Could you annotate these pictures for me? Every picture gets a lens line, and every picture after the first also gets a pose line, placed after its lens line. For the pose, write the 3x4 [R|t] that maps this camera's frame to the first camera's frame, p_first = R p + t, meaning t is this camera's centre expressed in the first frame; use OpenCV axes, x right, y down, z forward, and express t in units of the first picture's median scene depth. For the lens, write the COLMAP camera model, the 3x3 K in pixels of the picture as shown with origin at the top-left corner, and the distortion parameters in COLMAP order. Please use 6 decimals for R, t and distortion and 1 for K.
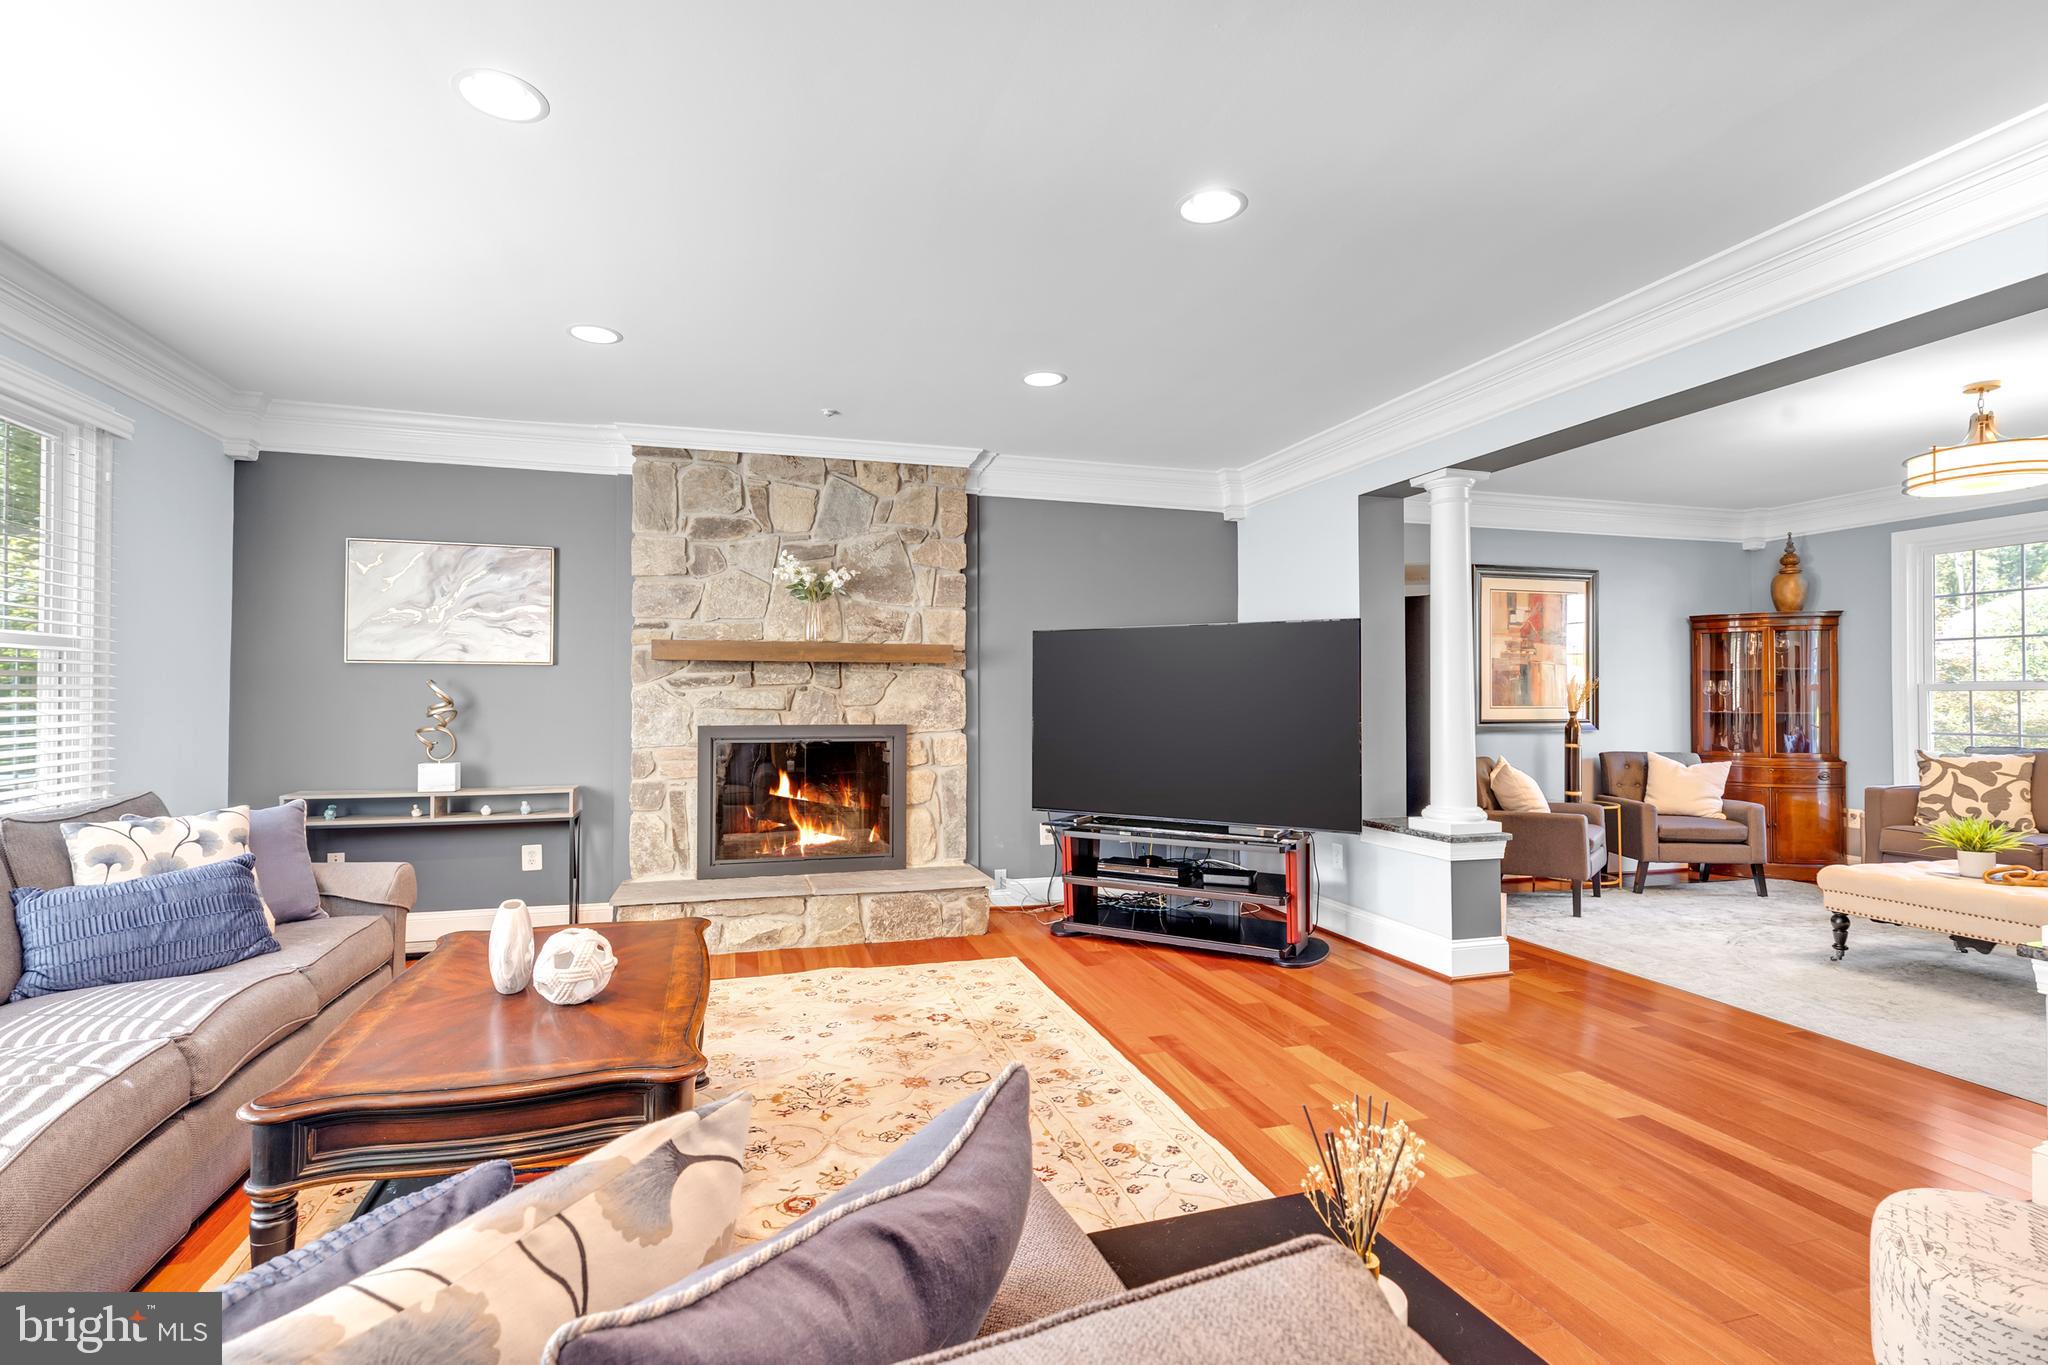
lens RADIAL K [[918.5, 0, 1014.1], [0, 918.5, 688.8], [0, 0, 1]] dist [0.000222, -0.000401]
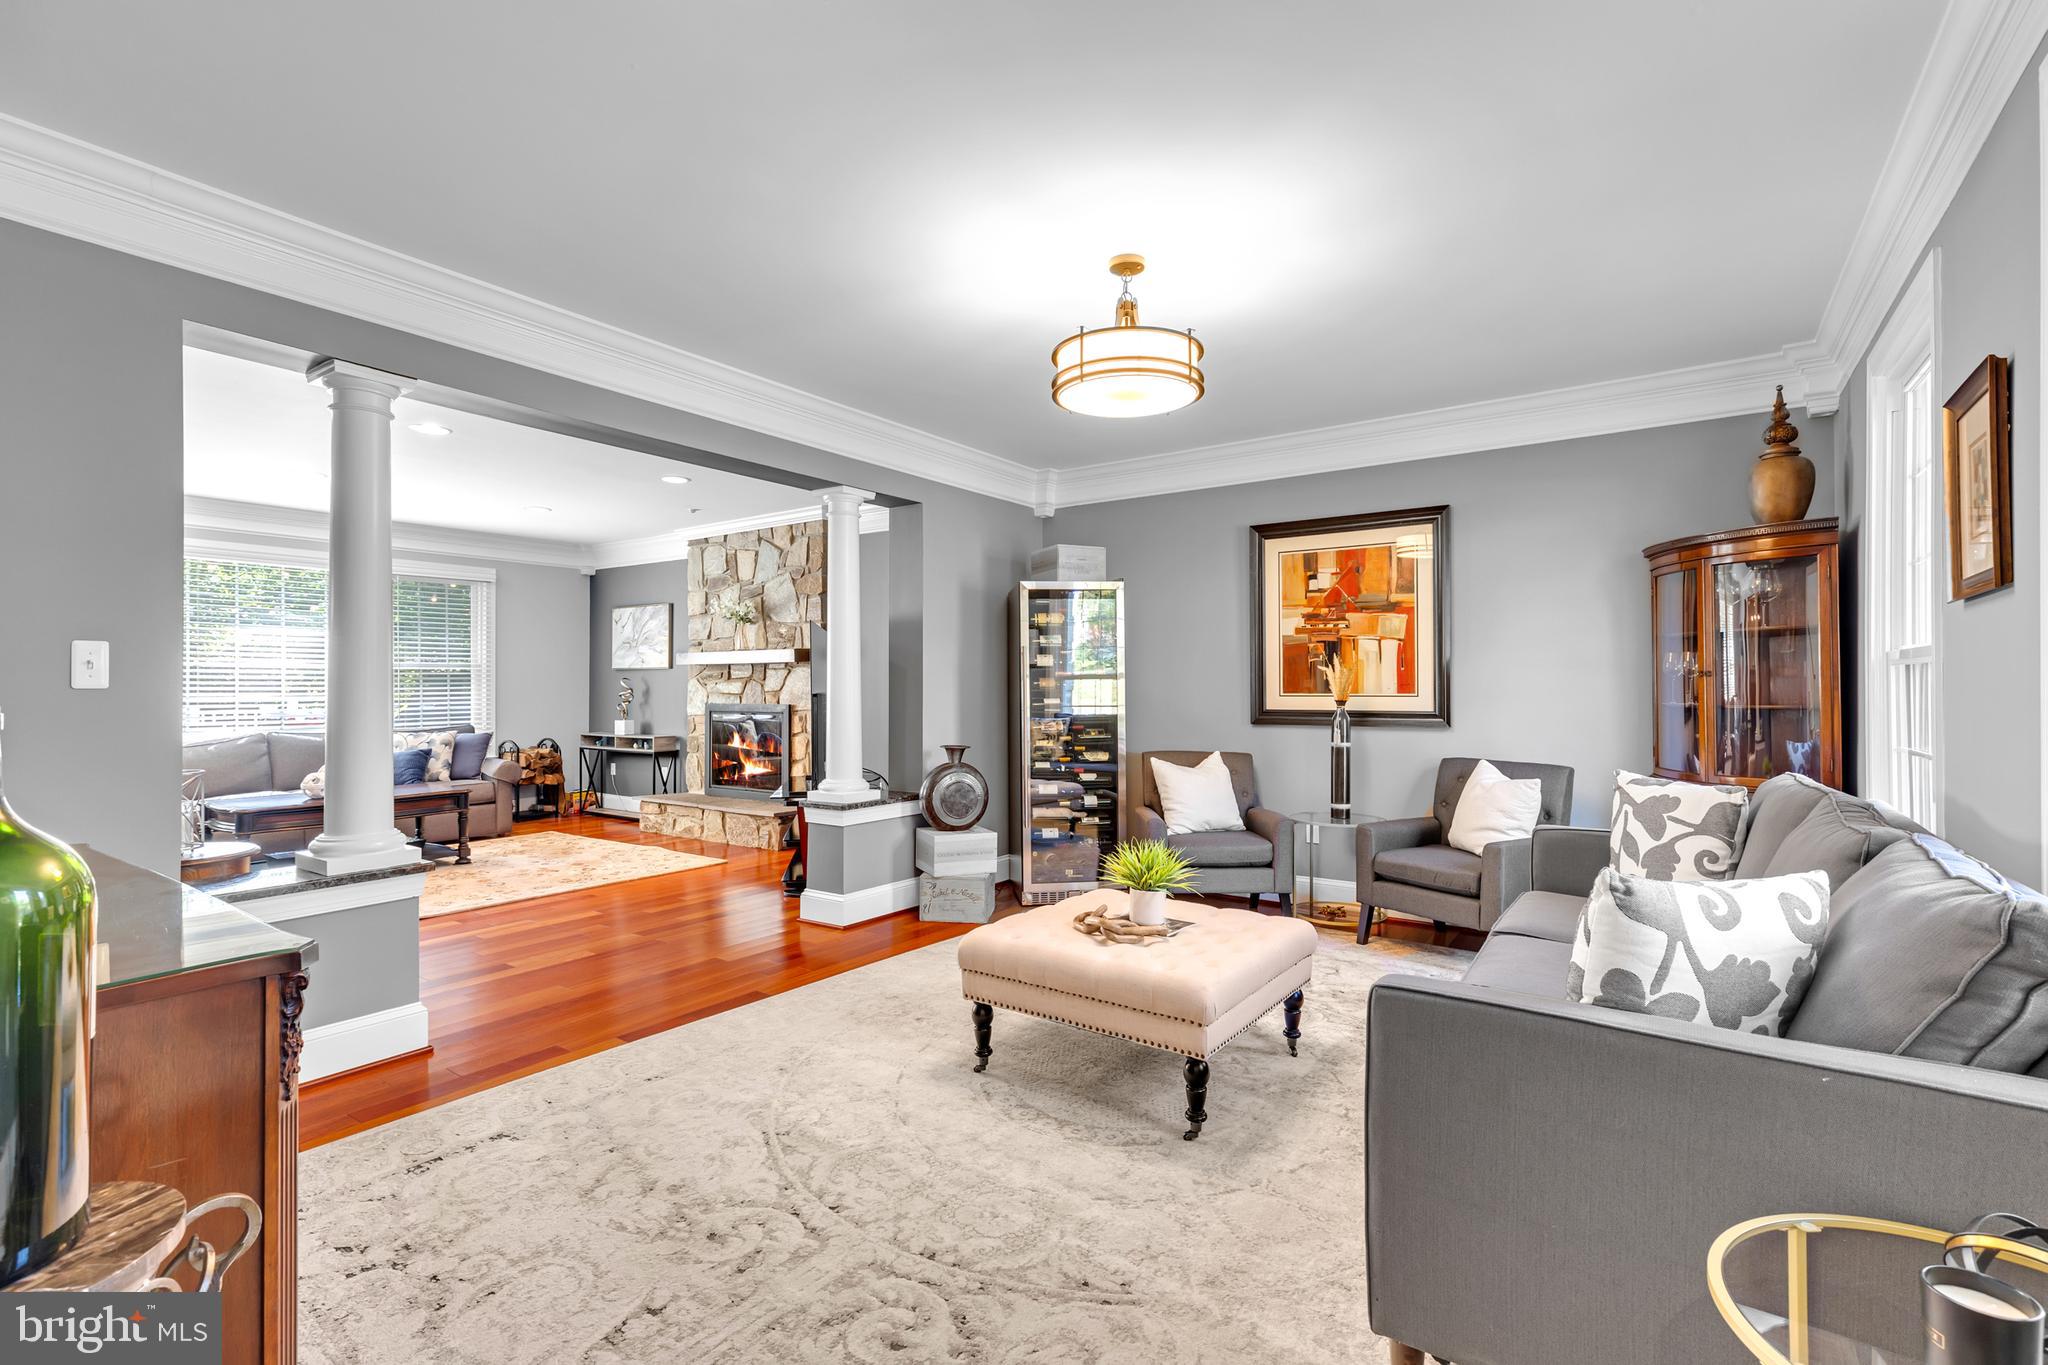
lens RADIAL K [[918.5, 0, 1003.4], [0, 918.5, 682.3], [0, 0, 1]] dist [0.000222, -0.000401]
pose [[0.632733, -0.007586, -0.774333, 1.026859], [0.012499, 0.999922, 0.000418, 0.005553], [0.774269, -0.009943, 0.632778, 0.290573]]
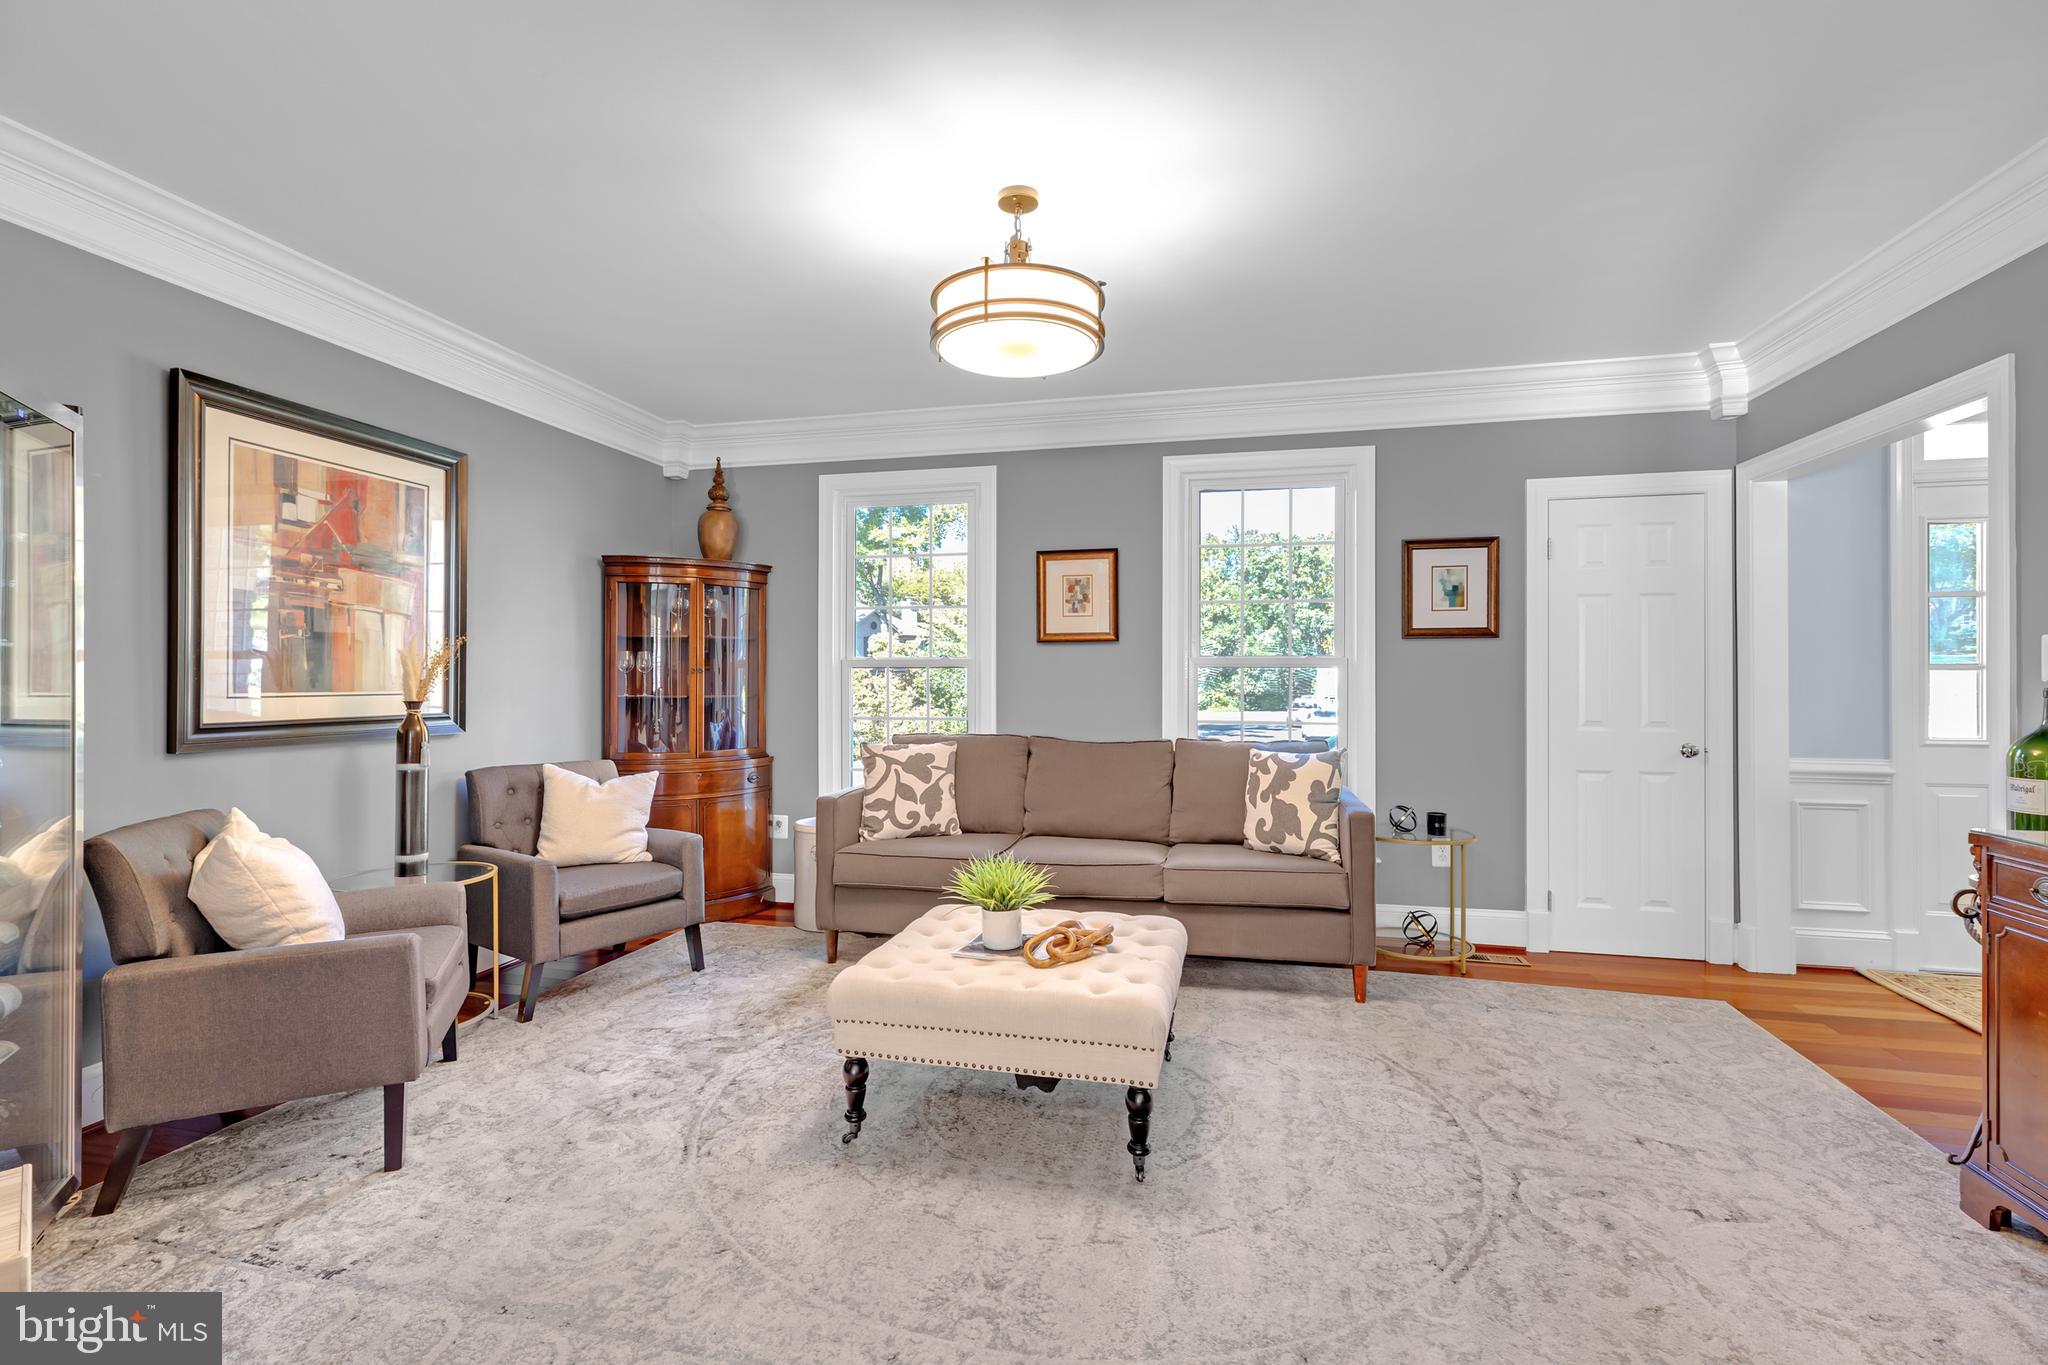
lens RADIAL K [[918.5, 0, 1005.6], [0, 918.5, 675.2], [0, 0, 1]] dist [0.000222, -0.000401]
pose [[0.477789, 0.002904, 0.878470, 0.308840], [-0.009441, 0.999954, 0.001829, 0.005581], [-0.878424, -0.009168, 0.477794, 0.451024]]
